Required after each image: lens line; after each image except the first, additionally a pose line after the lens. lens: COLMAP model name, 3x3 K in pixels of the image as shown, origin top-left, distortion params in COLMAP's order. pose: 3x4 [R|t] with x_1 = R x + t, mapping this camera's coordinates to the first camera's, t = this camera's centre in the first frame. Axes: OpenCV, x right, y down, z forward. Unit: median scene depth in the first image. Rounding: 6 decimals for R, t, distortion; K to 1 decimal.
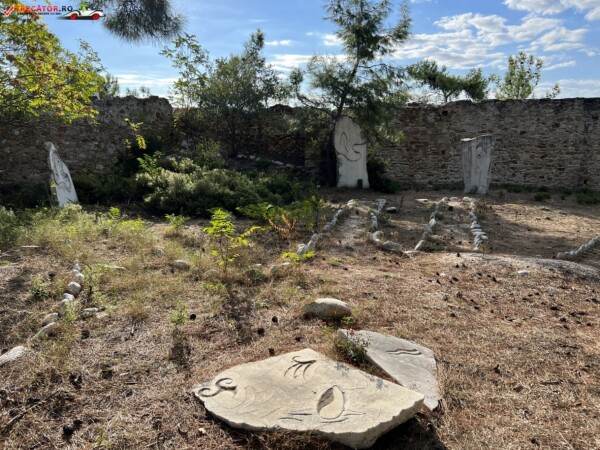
lens RADIAL K [[450.5, 0, 298.6], [0, 450.5, 226.5], [0, 0, 1]] dist [0.052113, -0.064800]
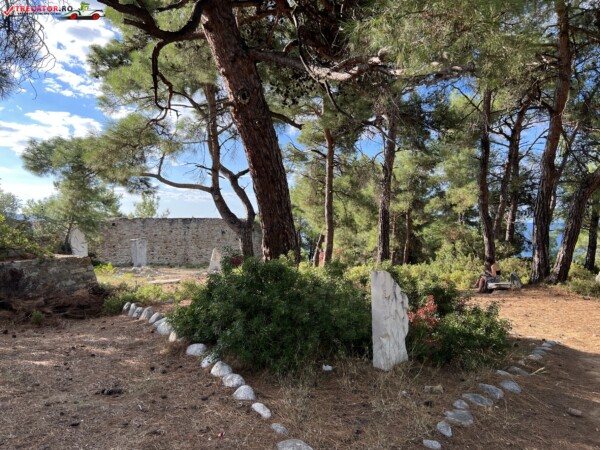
lens RADIAL K [[450.5, 0, 301.2], [0, 450.5, 224.1], [0, 0, 1]] dist [0.052113, -0.064800]
pose [[0.682519, 0.012911, 0.730753, -0.639695], [0.141243, 0.978666, -0.149211, 0.154699], [-0.717090, 0.205053, 0.666135, -0.949048]]
